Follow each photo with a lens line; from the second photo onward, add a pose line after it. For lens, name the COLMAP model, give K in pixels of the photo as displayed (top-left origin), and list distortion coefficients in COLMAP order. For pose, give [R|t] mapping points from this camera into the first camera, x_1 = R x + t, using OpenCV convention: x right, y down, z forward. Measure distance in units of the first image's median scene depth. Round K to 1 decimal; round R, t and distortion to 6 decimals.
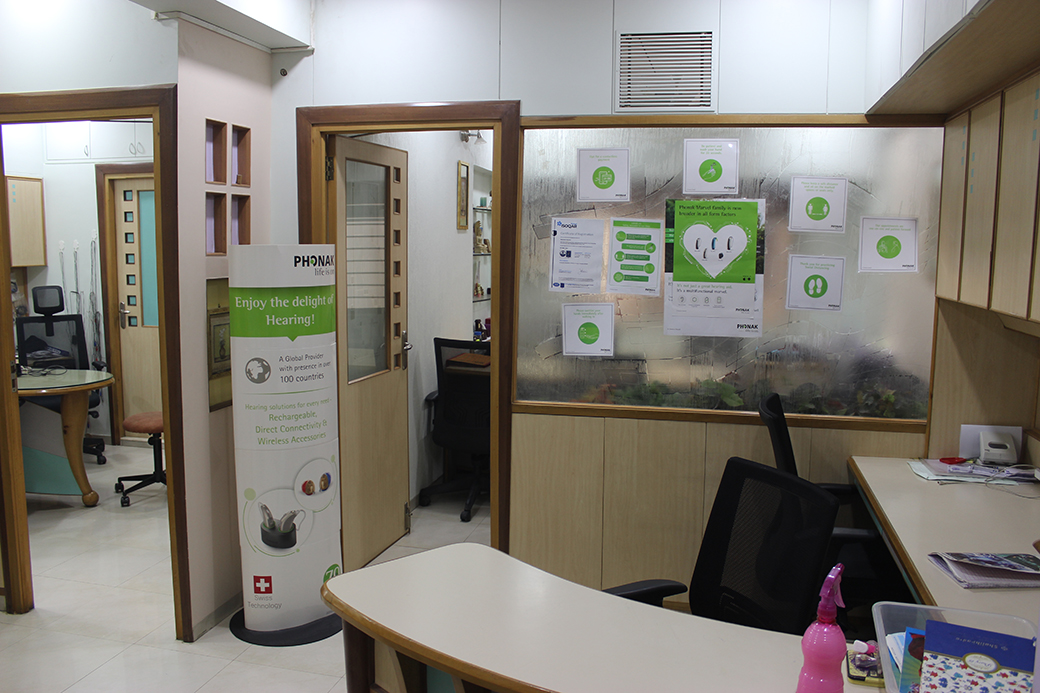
lens RADIAL K [[847.7, 0, 520.0], [0, 847.7, 346.5], [0, 0, 1]] dist [-0.162509, 0.134189]
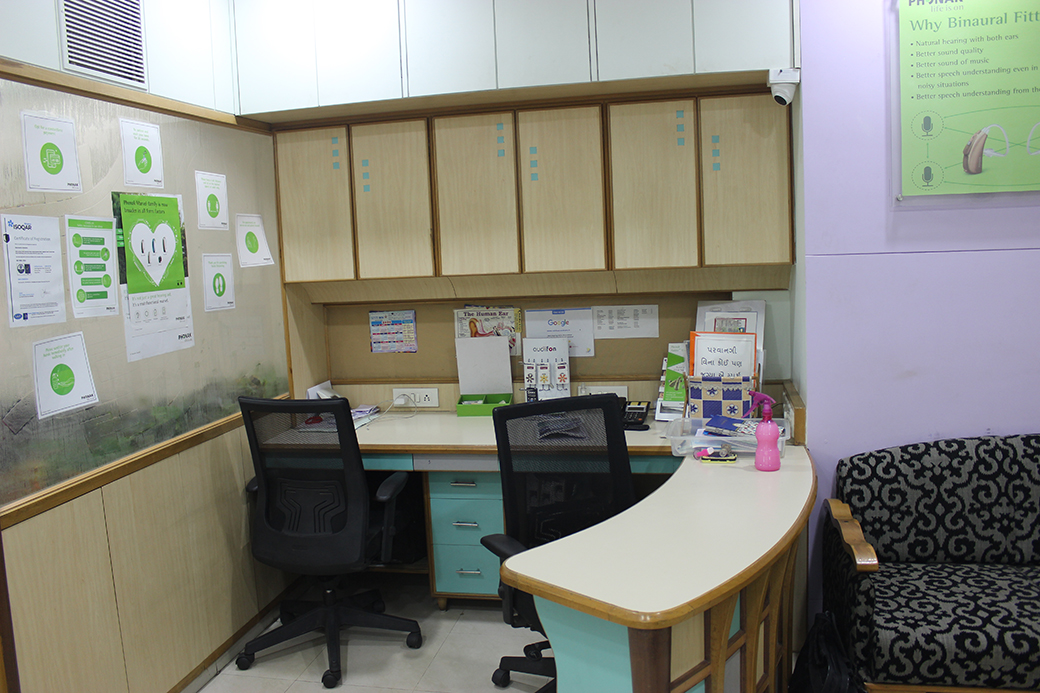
lens RADIAL K [[847.7, 0, 520.0], [0, 847.7, 346.5], [0, 0, 1]] dist [-0.162509, 0.134189]
pose [[-0.025702, -0.134559, 0.990572, -0.614677], [0.167786, 0.976262, 0.136969, -0.073746], [-0.985488, 0.169724, -0.002515, 0.643163]]
